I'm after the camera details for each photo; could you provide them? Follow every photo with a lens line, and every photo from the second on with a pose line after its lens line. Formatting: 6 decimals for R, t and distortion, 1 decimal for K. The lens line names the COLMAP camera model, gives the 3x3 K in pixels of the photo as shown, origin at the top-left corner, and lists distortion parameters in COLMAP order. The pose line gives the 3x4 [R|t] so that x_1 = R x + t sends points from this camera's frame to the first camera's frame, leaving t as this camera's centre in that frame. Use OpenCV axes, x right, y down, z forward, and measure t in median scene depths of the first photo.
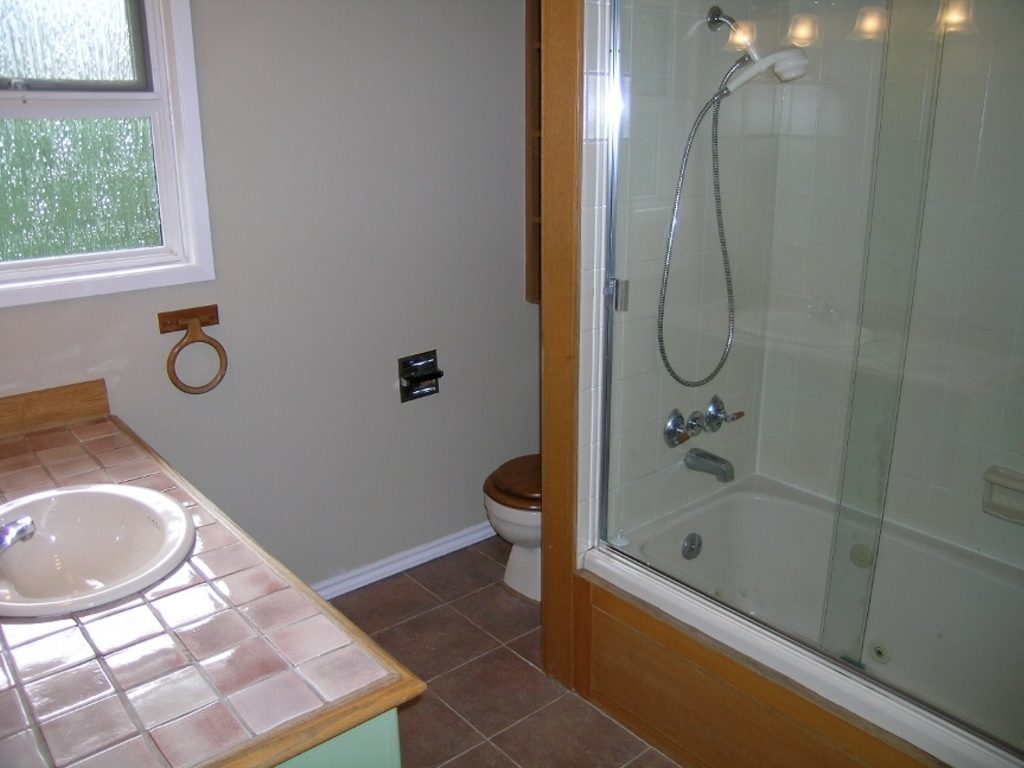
lens RADIAL K [[847.9, 0, 530.8], [0, 847.9, 386.0], [0, 0, 1]] dist [-0.165711, 0.142155]
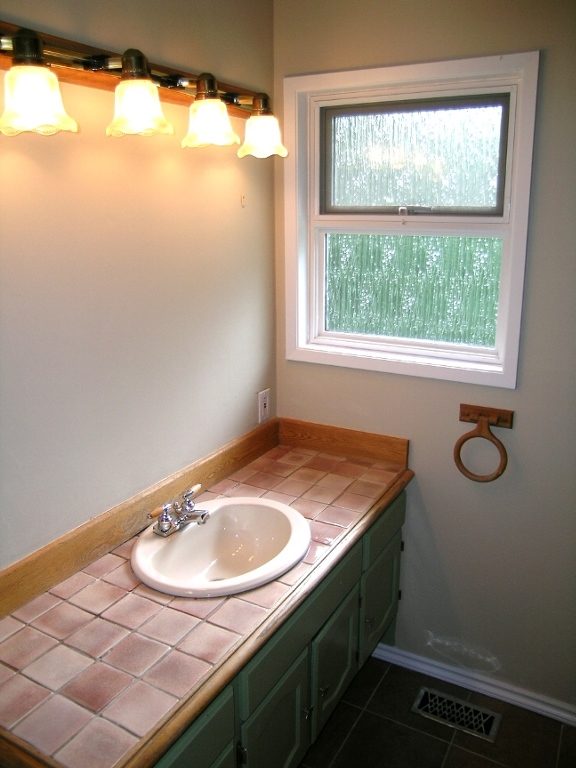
lens RADIAL K [[635.9, 0, 288.0], [0, 635.9, 384.0], [0, 0, 1]] dist [-0.165711, 0.142155]
pose [[0.346844, 0.245384, -0.905255, 0.272730], [-0.287754, 0.946463, 0.146303, -0.180783], [0.892691, 0.209747, 0.398886, 0.434954]]
